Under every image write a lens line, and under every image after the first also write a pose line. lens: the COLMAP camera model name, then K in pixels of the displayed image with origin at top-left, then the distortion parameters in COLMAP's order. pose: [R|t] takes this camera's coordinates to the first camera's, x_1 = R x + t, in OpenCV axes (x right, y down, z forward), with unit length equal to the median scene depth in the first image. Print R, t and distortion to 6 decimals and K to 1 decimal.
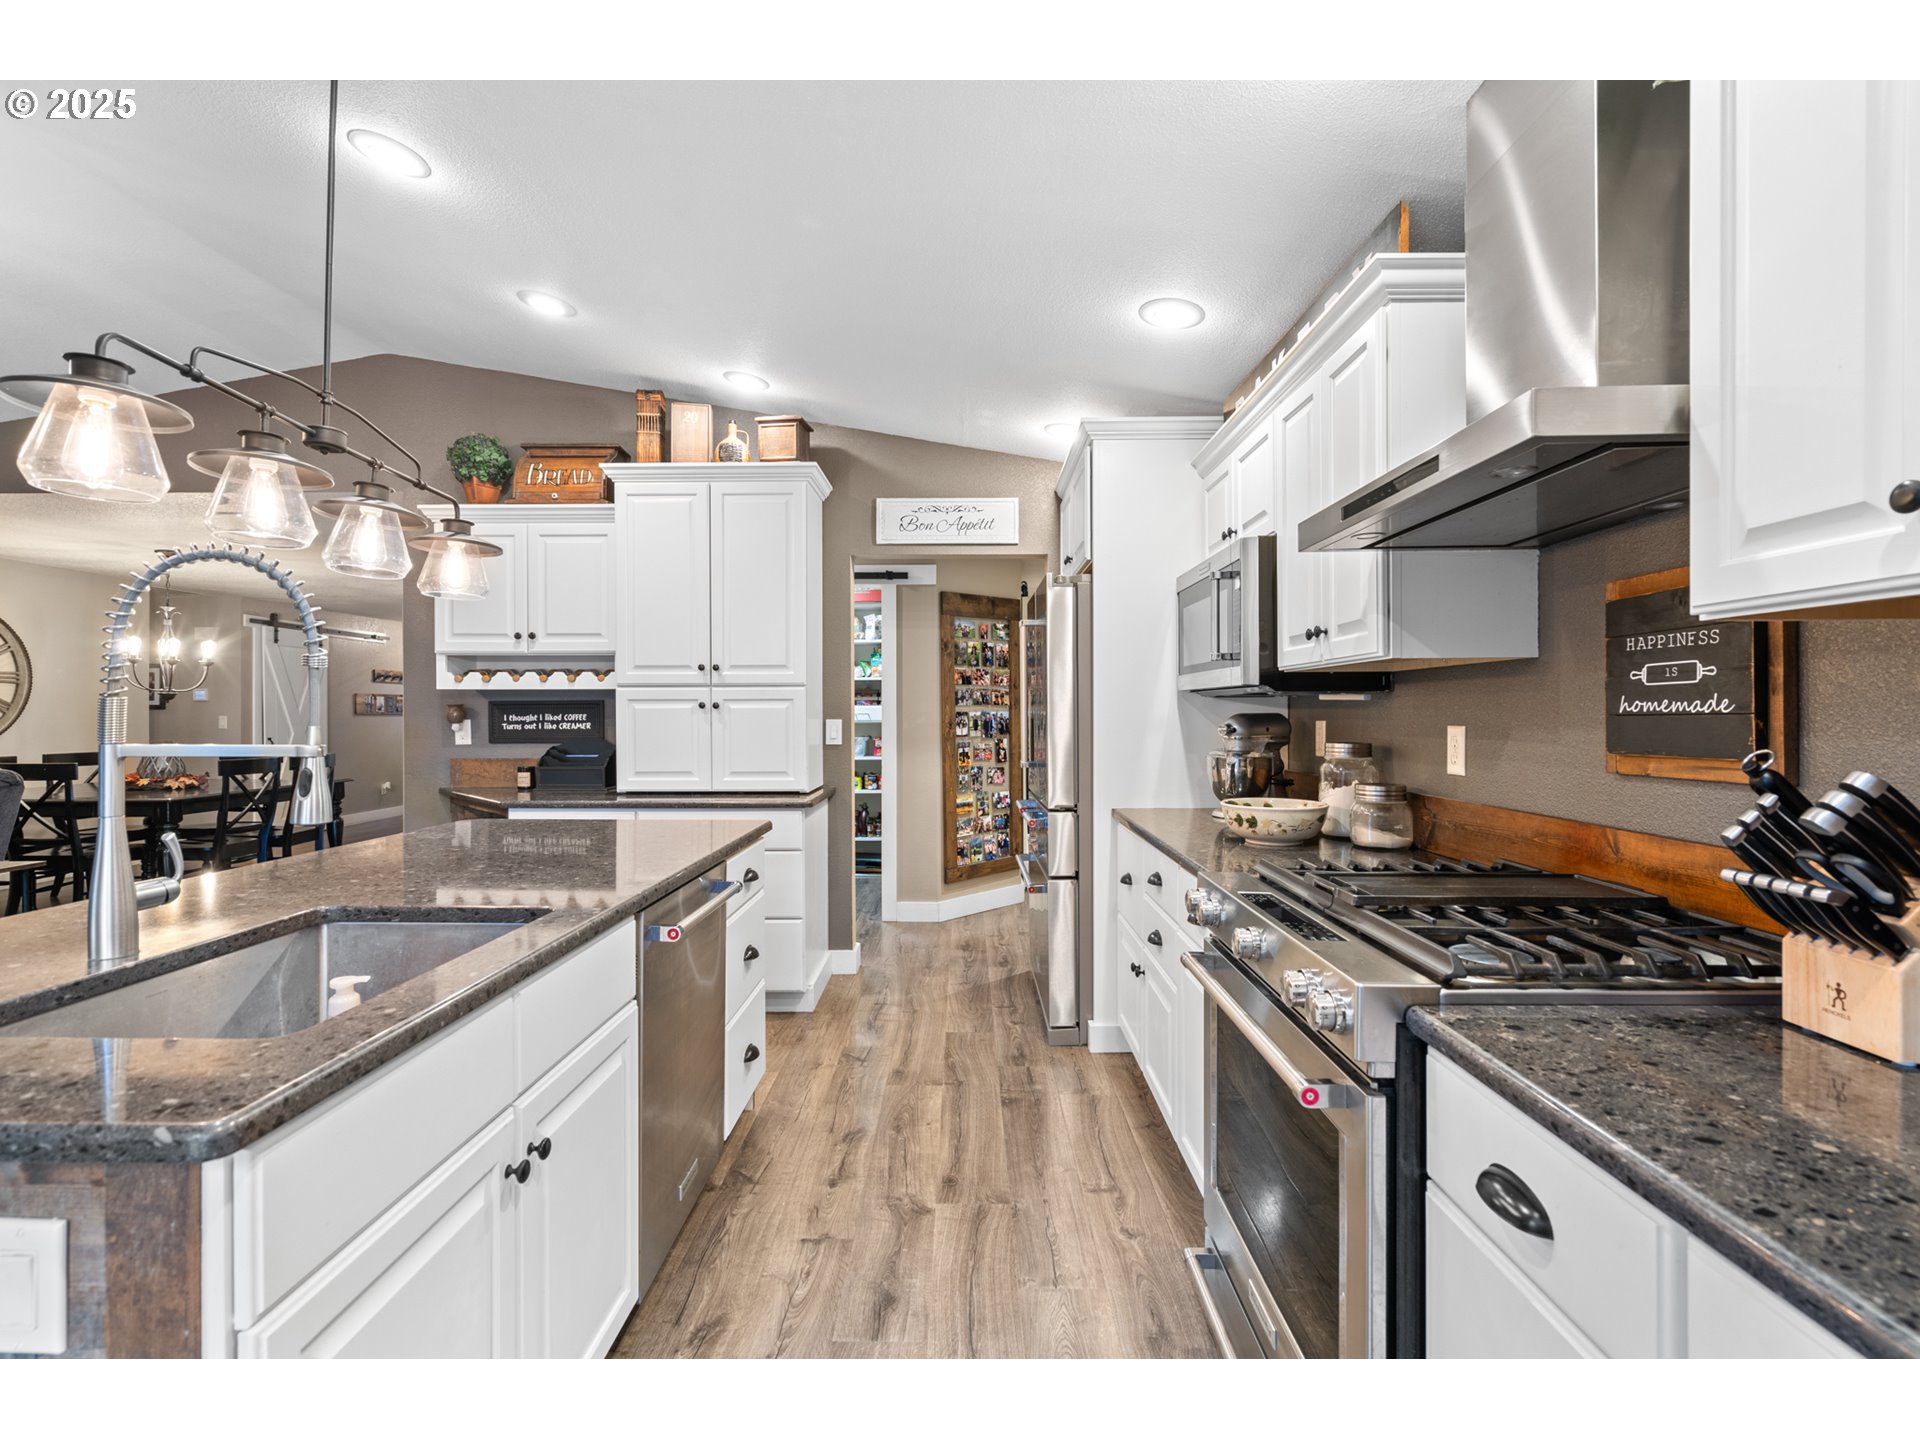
lens RADIAL K [[883.1, 0, 962.1], [0, 883.1, 714.6], [0, 0, 1]] dist [0.004147, 0.001413]
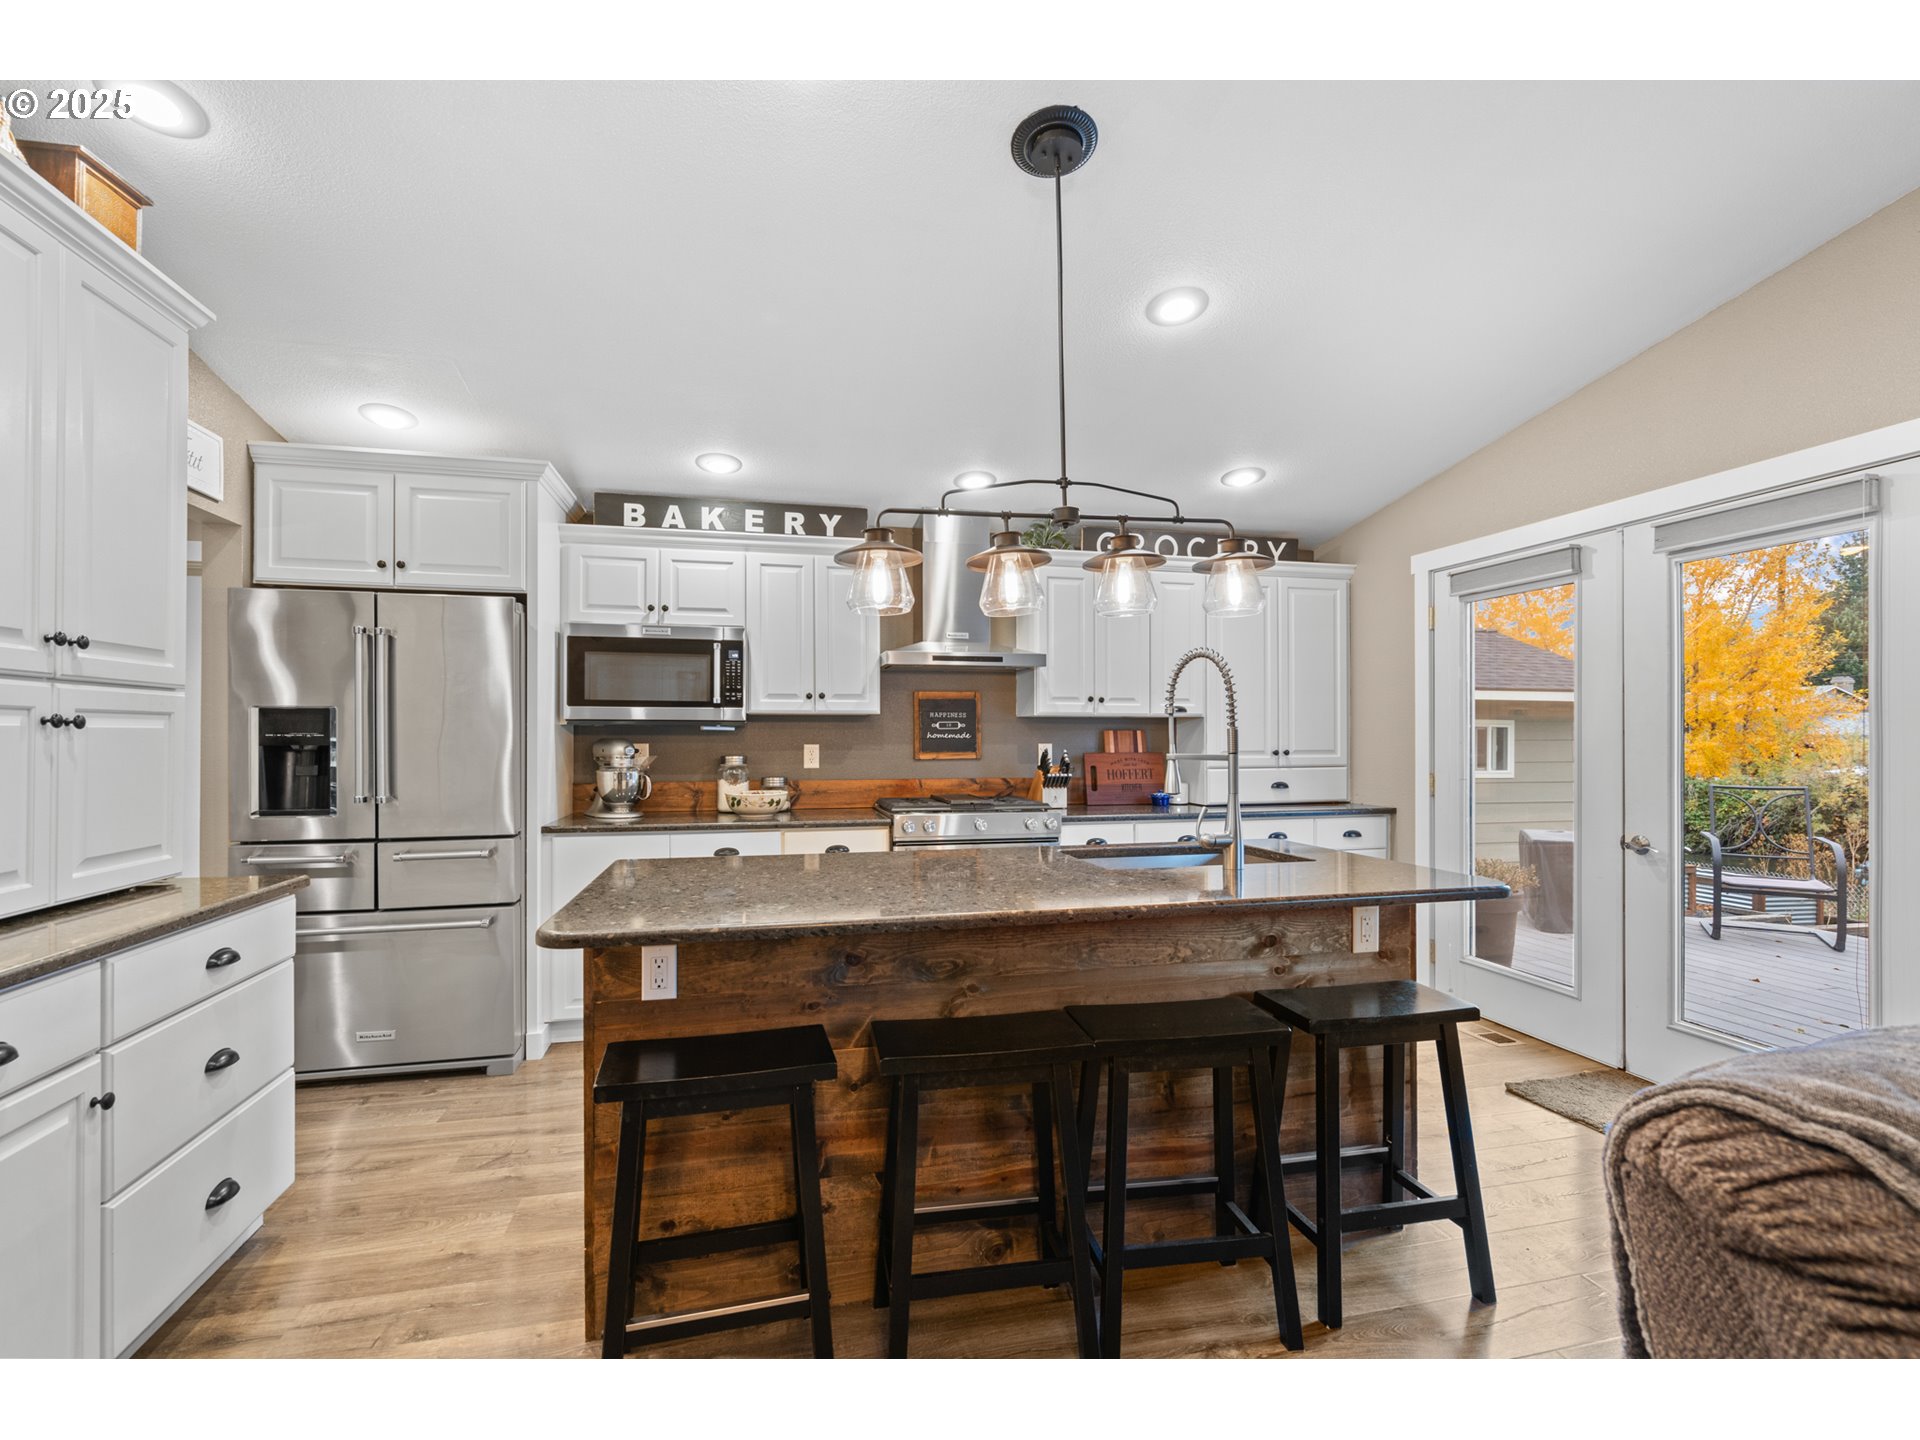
lens RADIAL K [[883.1, 0, 965.2], [0, 883.1, 736.2], [0, 0, 1]] dist [0.004147, 0.001413]
pose [[-0.248001, 0.001272, 0.968759, -1.847710], [0.001192, 0.999999, -0.001008, -0.004709], [-0.968759, 0.000904, -0.248002, 1.418392]]
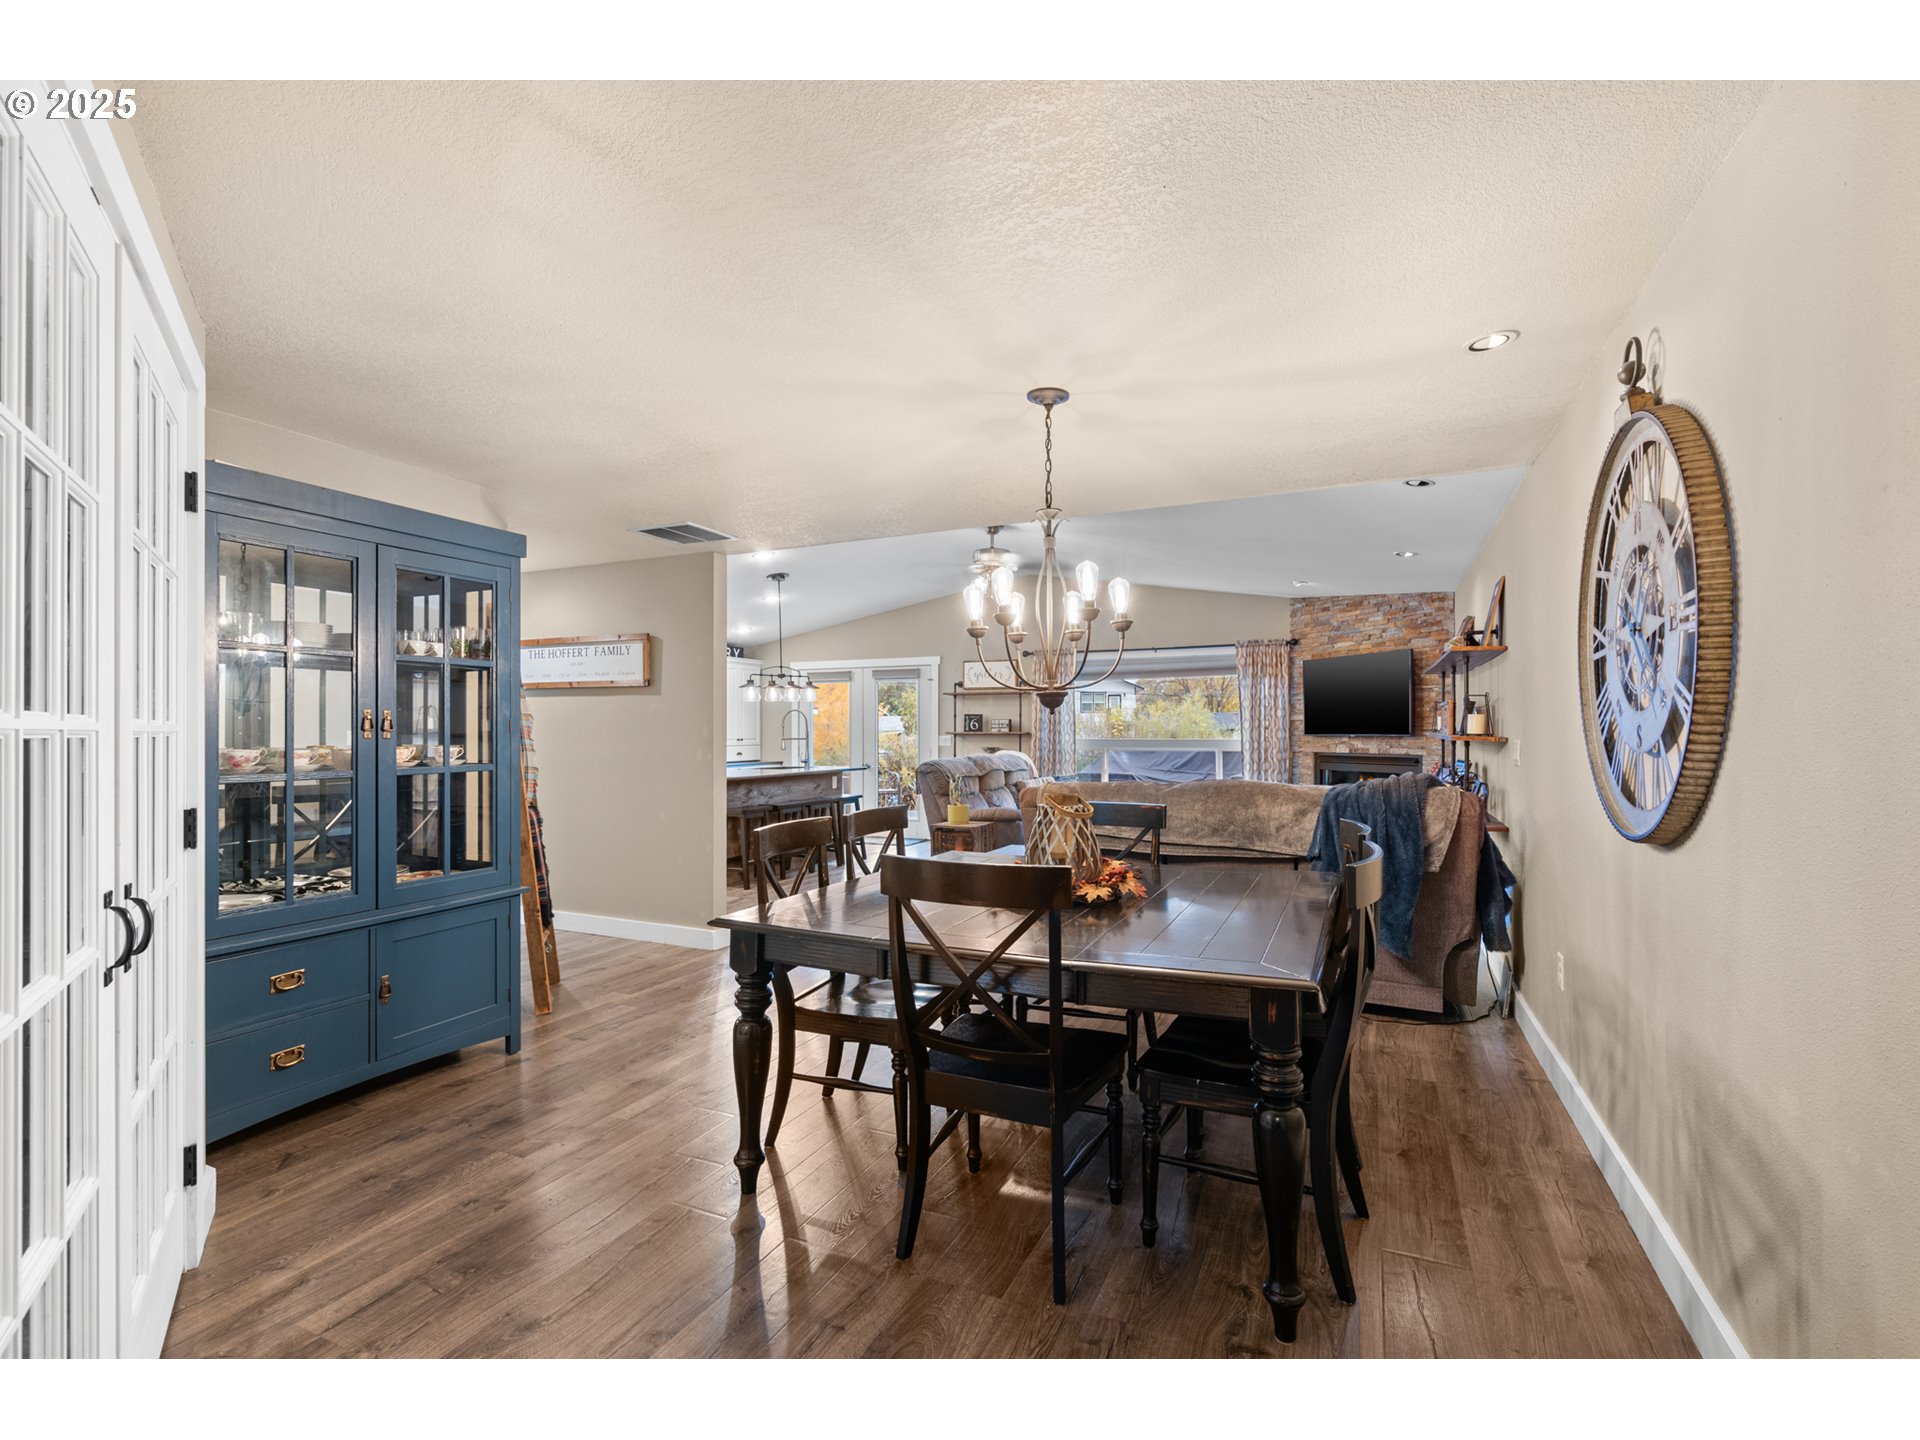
lens RADIAL K [[883.1, 0, 955.3], [0, 883.1, 729.7], [0, 0, 1]] dist [0.004147, 0.001413]
pose [[-0.907108, 0.002170, 0.420892, -3.481615], [0.002221, 0.999997, -0.000368, -0.021649], [-0.420892, 0.000601, -0.907110, 4.795806]]
